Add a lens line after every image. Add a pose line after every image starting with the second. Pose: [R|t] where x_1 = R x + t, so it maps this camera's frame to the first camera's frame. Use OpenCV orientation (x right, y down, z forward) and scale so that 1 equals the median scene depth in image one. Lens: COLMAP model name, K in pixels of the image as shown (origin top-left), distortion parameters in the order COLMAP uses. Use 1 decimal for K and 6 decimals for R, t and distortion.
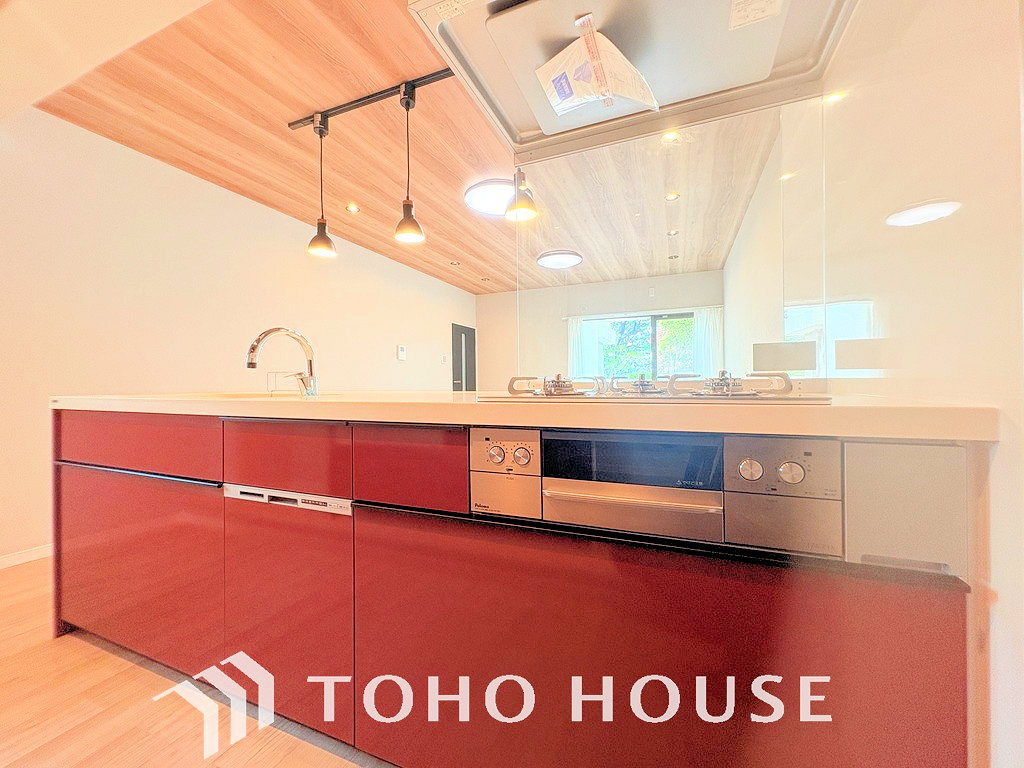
lens RADIAL K [[409.0, 0, 508.0], [0, 409.0, 384.3], [0, 0, 1]] dist [0.000348, -0.000512]
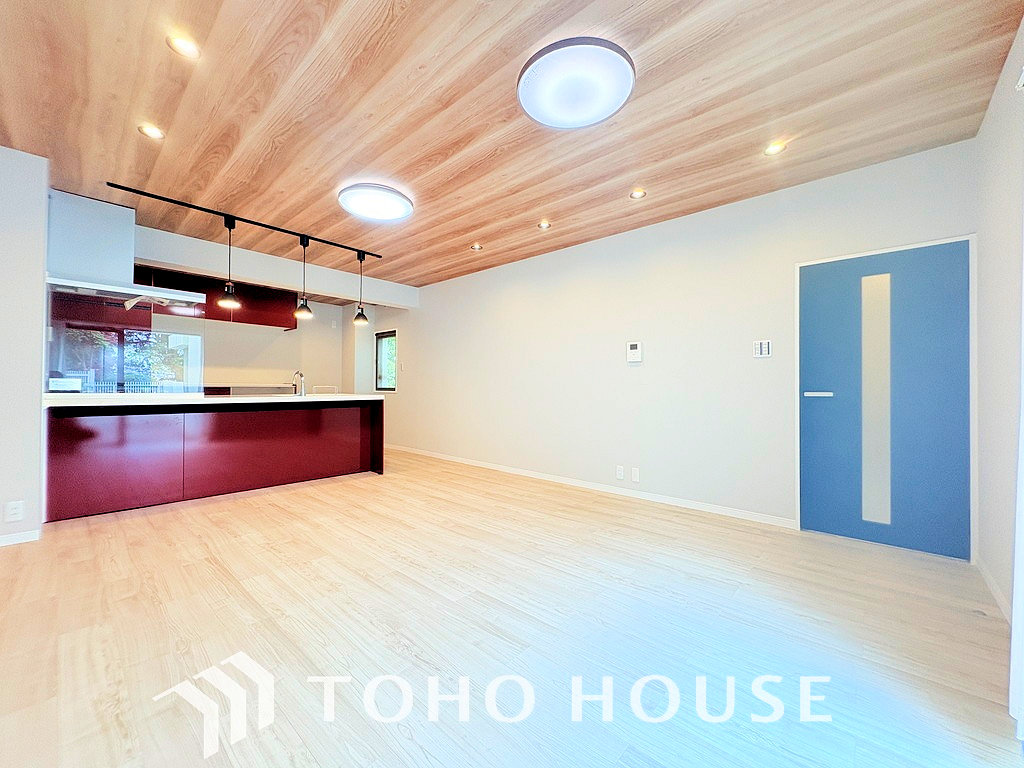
lens RADIAL K [[409.0, 0, 517.6], [0, 409.0, 386.4], [0, 0, 1]] dist [0.000348, -0.000512]
pose [[-0.309561, 0.008733, -0.950840, 0.520416], [-0.006934, 0.999911, 0.011442, -0.023831], [0.950854, 0.010135, -0.309472, 1.043824]]
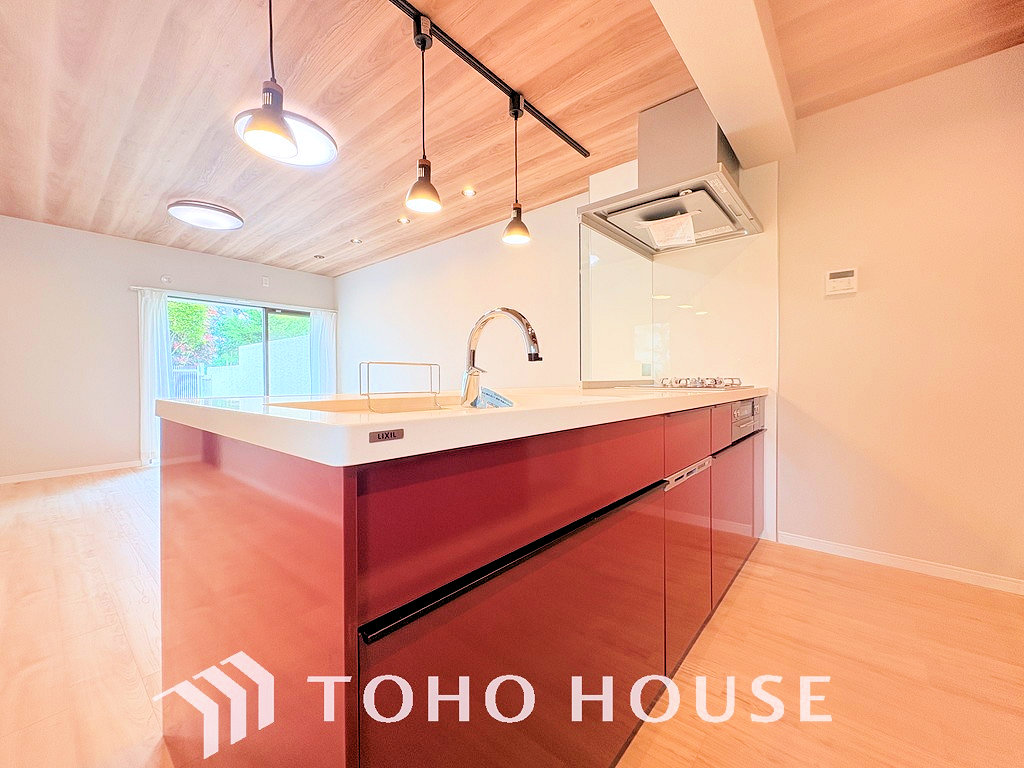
lens RADIAL K [[409.0, 0, 508.2], [0, 409.0, 383.8], [0, 0, 1]] dist [0.000348, -0.000512]
pose [[0.300888, -0.005727, 0.953642, -0.402229], [0.004632, 0.999979, 0.004544, -0.001008], [-0.953648, 0.003050, 0.300908, 0.246936]]
